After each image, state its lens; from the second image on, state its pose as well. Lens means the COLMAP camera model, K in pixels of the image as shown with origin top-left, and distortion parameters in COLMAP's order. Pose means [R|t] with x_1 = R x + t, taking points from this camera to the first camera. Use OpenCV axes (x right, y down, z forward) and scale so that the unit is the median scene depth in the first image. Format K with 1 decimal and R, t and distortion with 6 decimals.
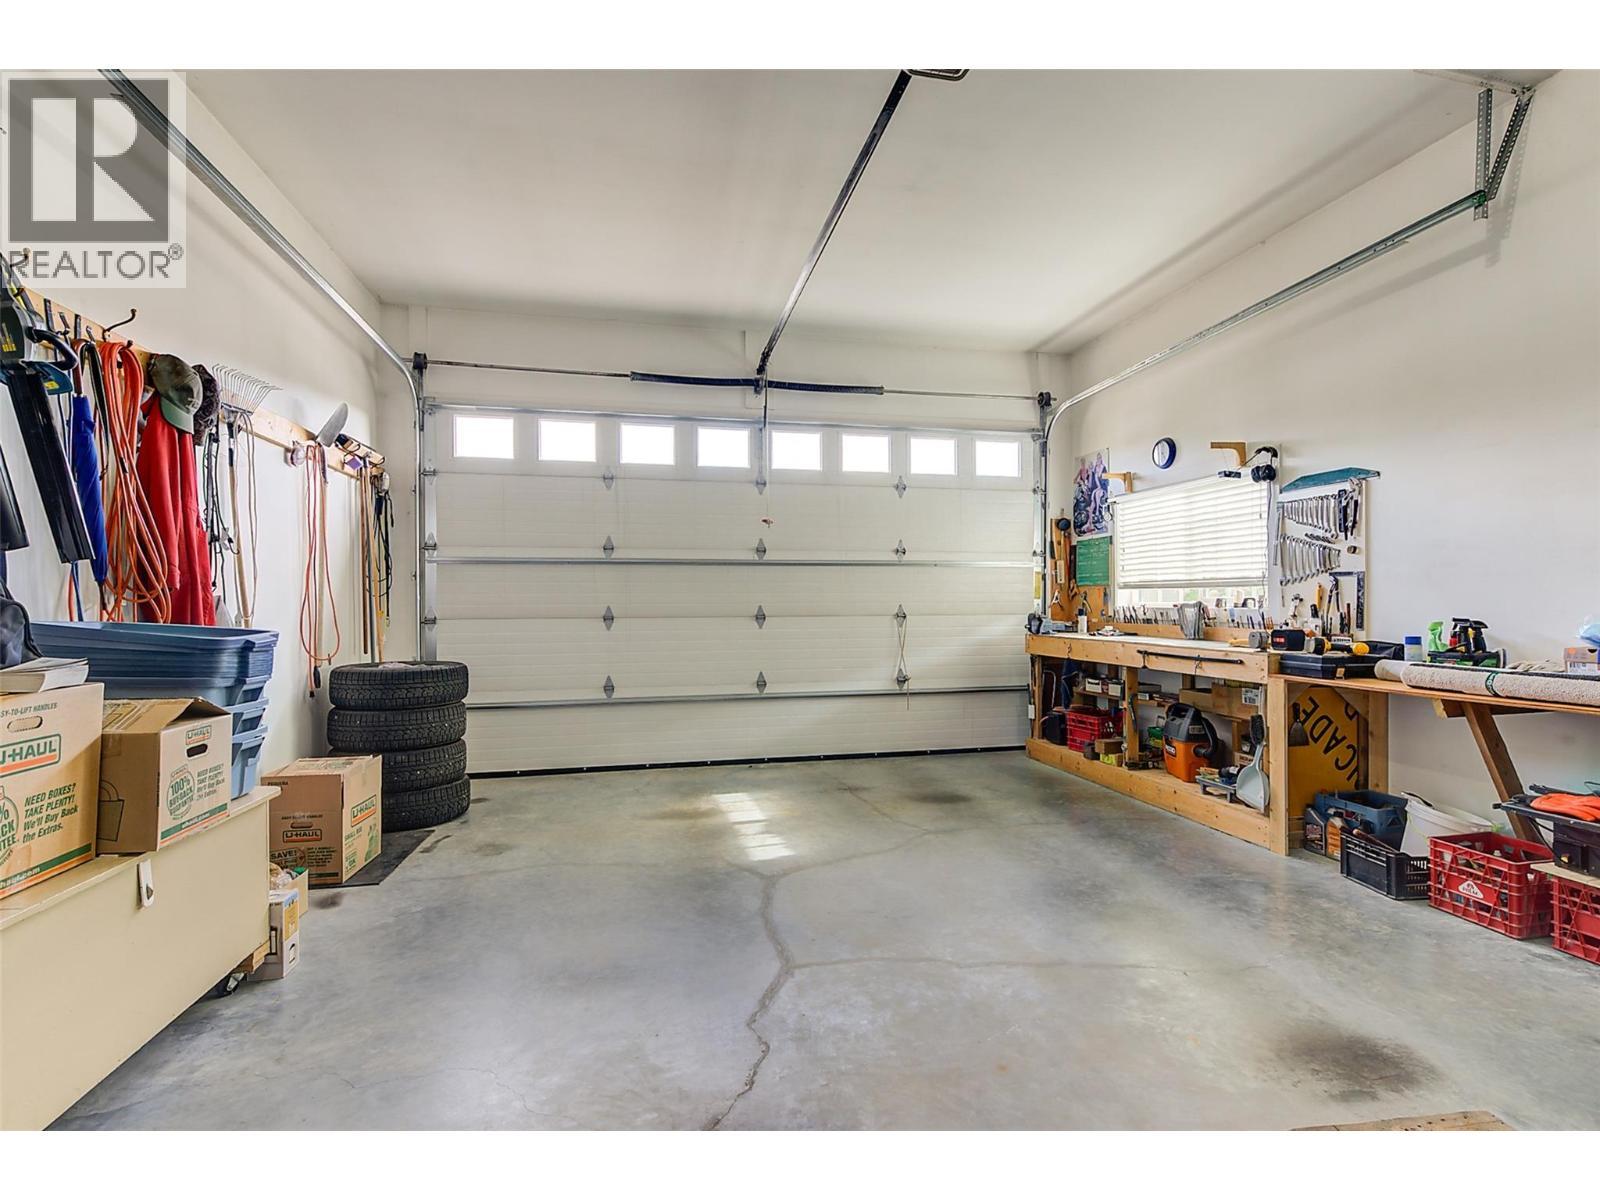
lens RADIAL K [[757.4, 0, 813.4], [0, 757.4, 588.9], [0, 0, 1]] dist [0.000359, 0.000176]
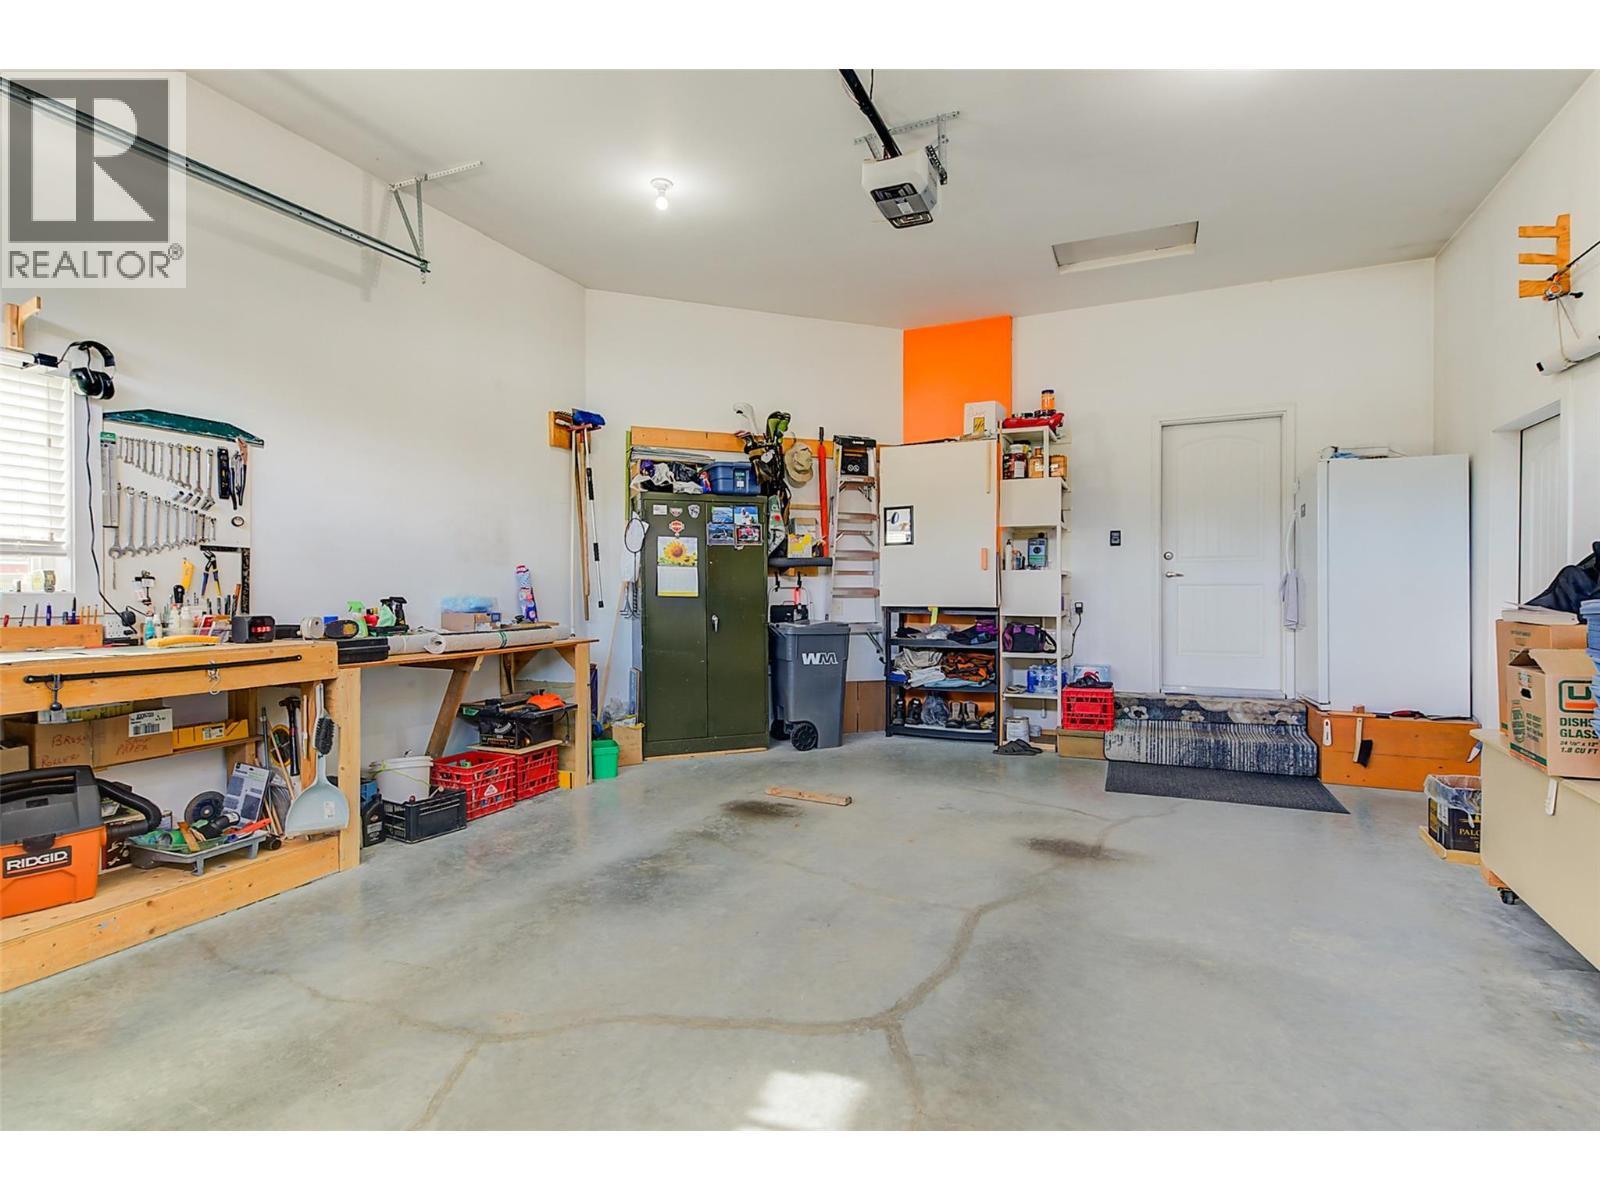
lens RADIAL K [[757.4, 0, 813.4], [0, 757.4, 588.9], [0, 0, 1]] dist [0.000359, 0.000176]
pose [[-0.801435, 0.010241, 0.597994, -0.327436], [-0.000615, 0.999839, -0.017947, 0.040075], [-0.598081, -0.014751, -0.801300, 1.327904]]
